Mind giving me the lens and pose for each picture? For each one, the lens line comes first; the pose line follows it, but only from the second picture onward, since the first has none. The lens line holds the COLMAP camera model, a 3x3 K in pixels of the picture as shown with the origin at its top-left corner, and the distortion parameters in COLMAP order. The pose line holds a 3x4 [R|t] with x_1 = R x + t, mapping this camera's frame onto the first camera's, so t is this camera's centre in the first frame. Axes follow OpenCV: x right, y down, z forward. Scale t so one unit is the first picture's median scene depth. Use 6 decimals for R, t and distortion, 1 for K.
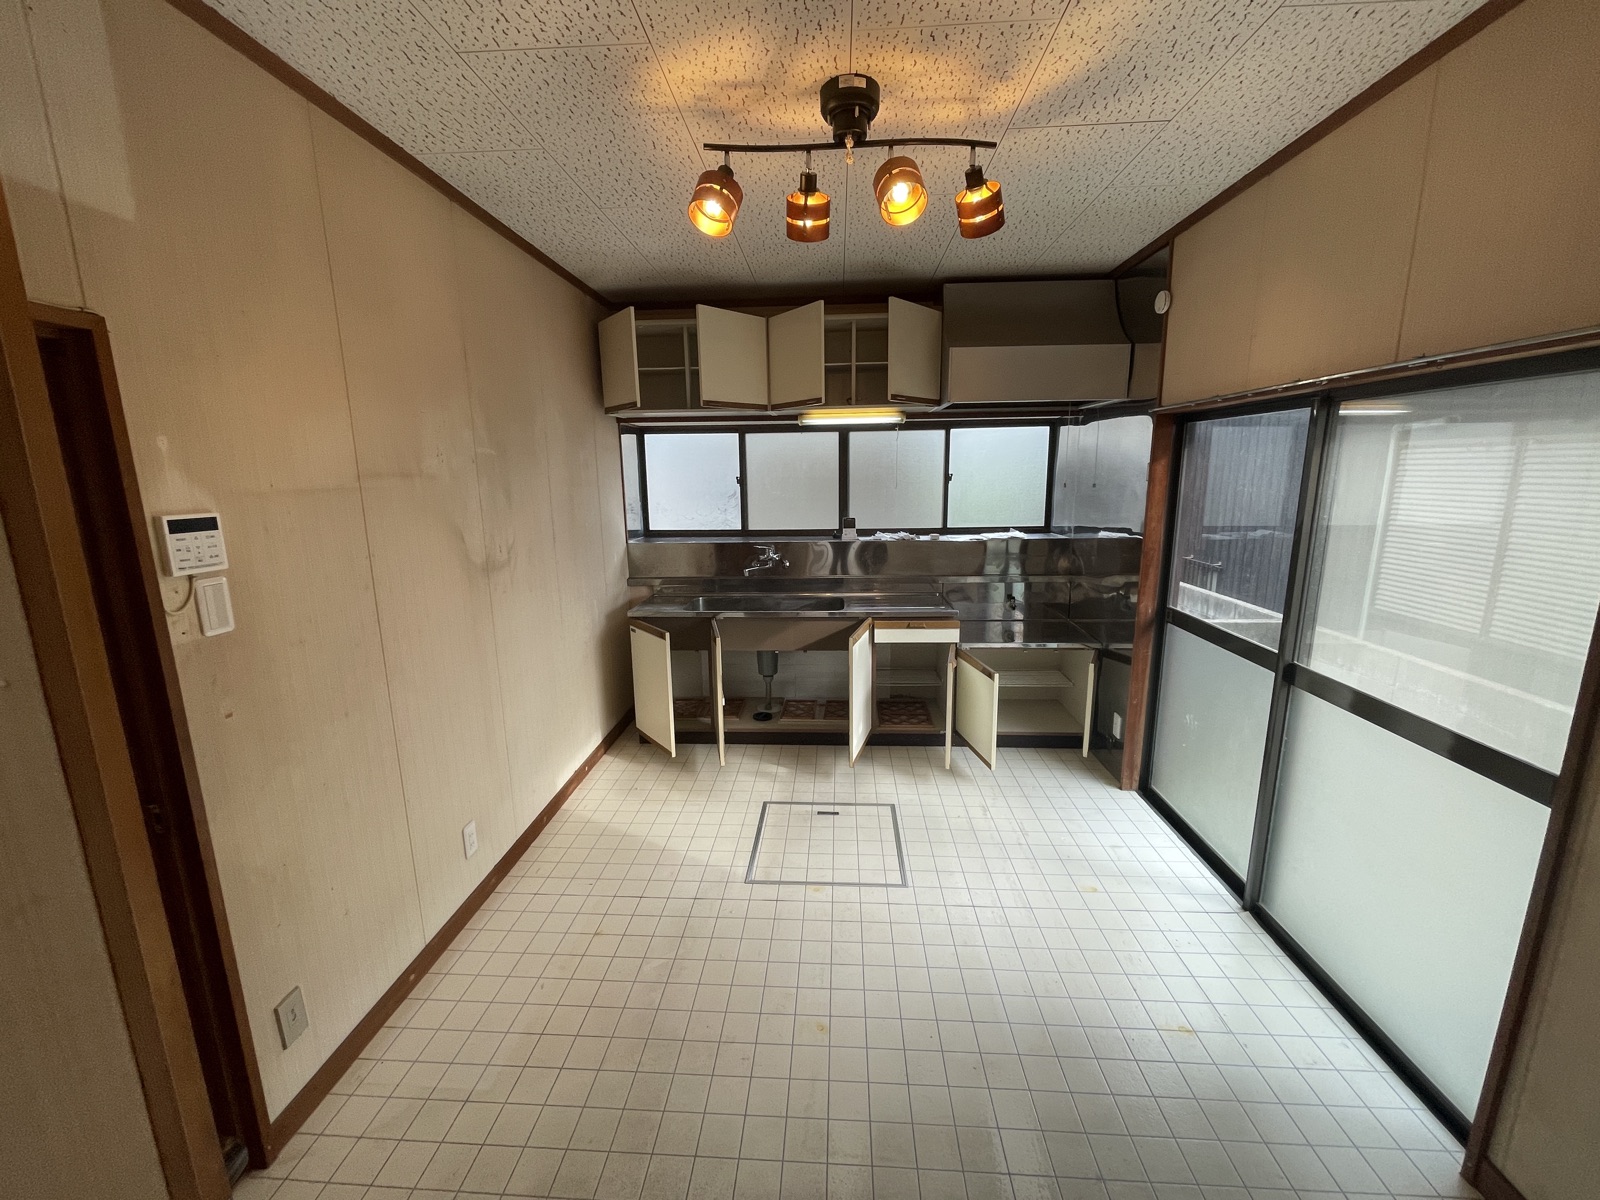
lens RADIAL K [[641.5, 0, 798.8], [0, 641.5, 600.4], [0, 0, 1]] dist [-0.005595, -0.000600]
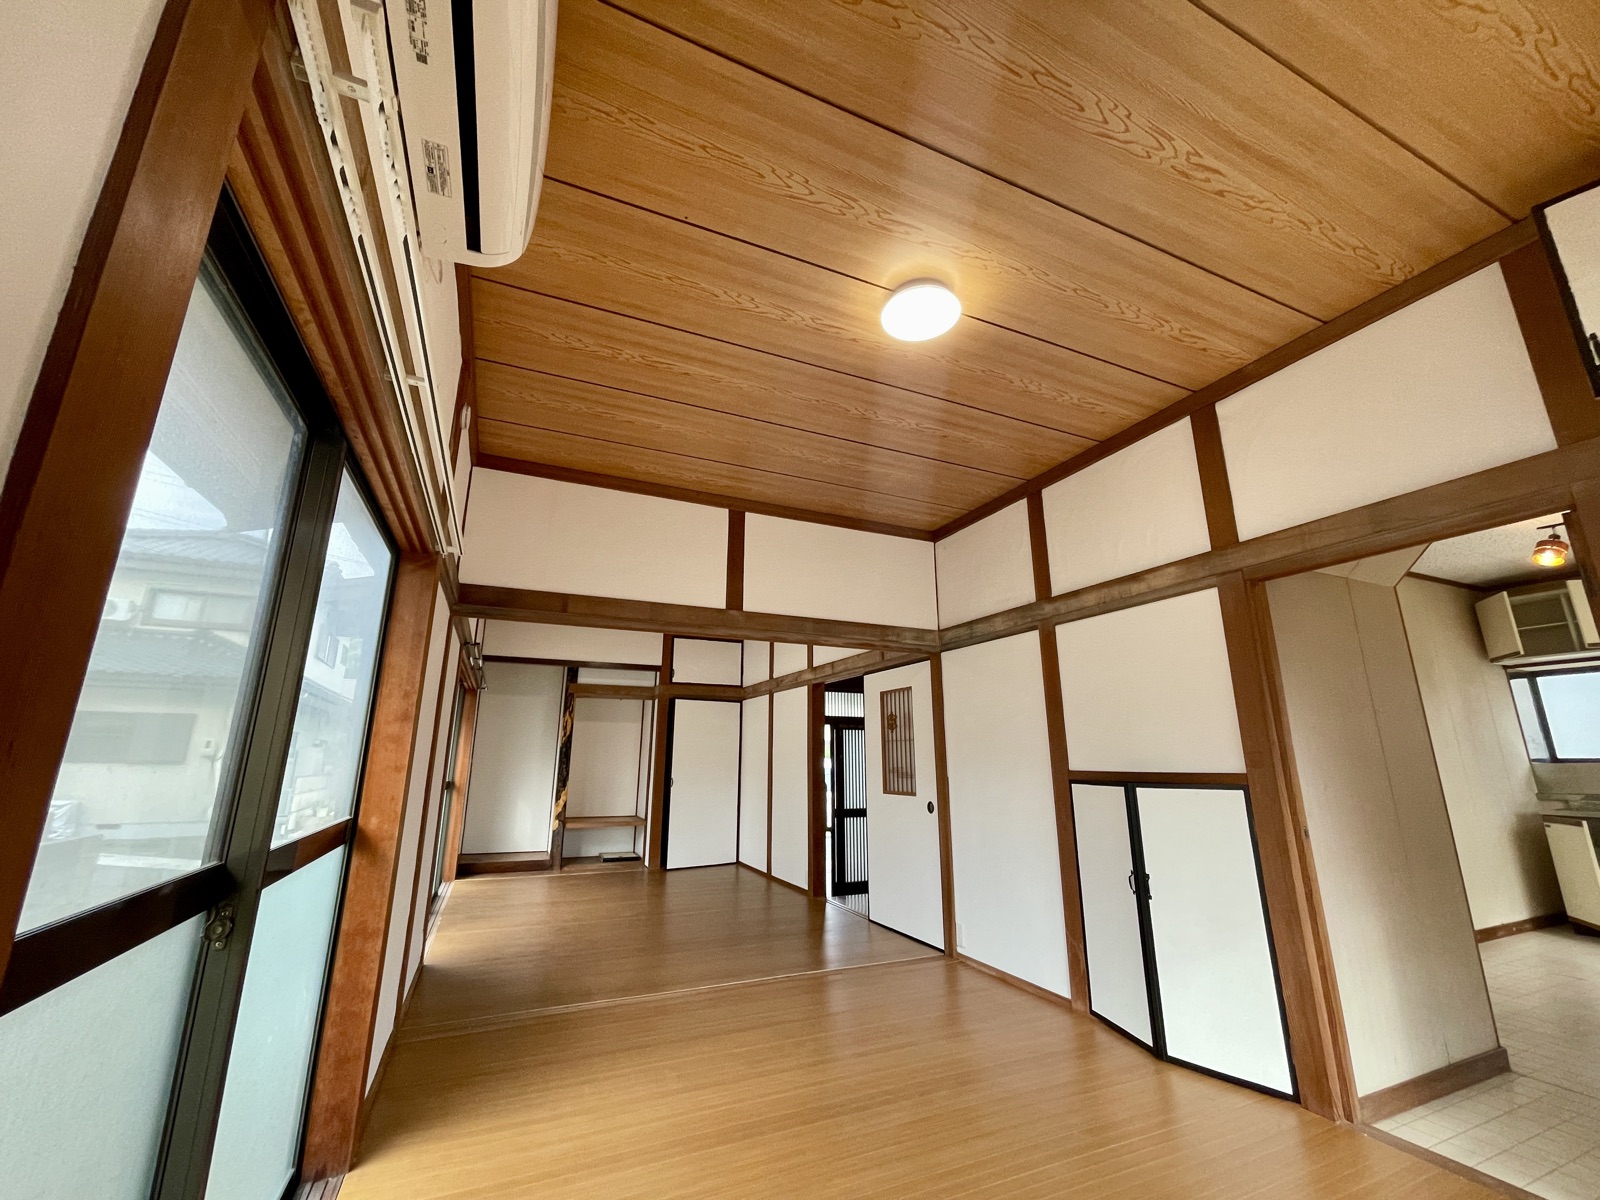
lens RADIAL K [[641.5, 0, 802.3], [0, 641.5, 603.5], [0, 0, 1]] dist [-0.005595, -0.000600]
pose [[0.452589, -0.204705, -0.867905, 0.324226], [-0.179825, 0.932346, -0.313678, 0.379362], [0.873399, 0.298038, 0.385159, -1.145042]]
